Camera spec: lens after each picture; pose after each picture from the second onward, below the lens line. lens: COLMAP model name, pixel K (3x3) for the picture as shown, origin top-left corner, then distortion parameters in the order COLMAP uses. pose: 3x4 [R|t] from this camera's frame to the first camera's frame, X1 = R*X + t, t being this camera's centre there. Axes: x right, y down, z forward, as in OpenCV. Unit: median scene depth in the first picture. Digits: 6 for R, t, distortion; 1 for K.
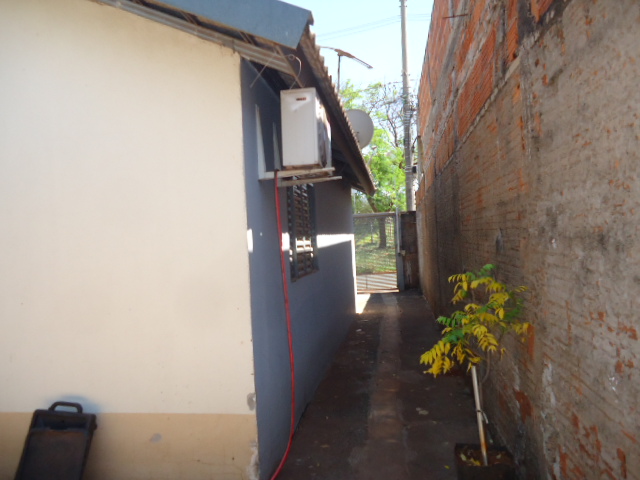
lens RADIAL K [[470.5, 0, 318.3], [0, 470.5, 239.1], [0, 0, 1]] dist [-0.004531, 0.004894]
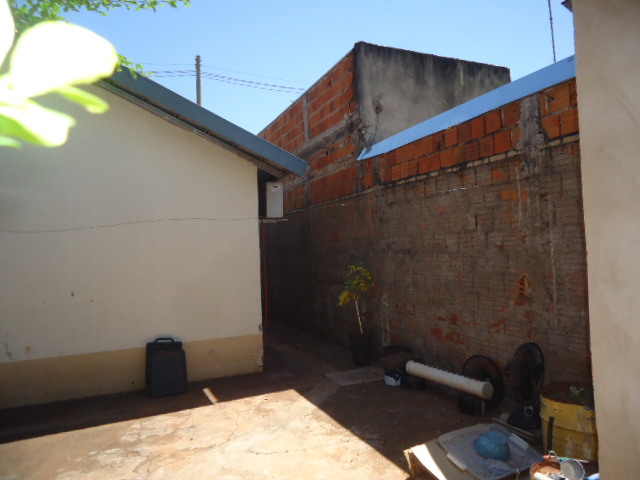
lens RADIAL K [[470.5, 0, 322.0], [0, 470.5, 237.9], [0, 0, 1]] dist [-0.004531, 0.004894]
pose [[0.847374, 0.032070, 0.530028, -1.190047], [-0.004710, 0.998589, -0.052891, 0.055682], [-0.530976, 0.042322, 0.846329, -1.105007]]
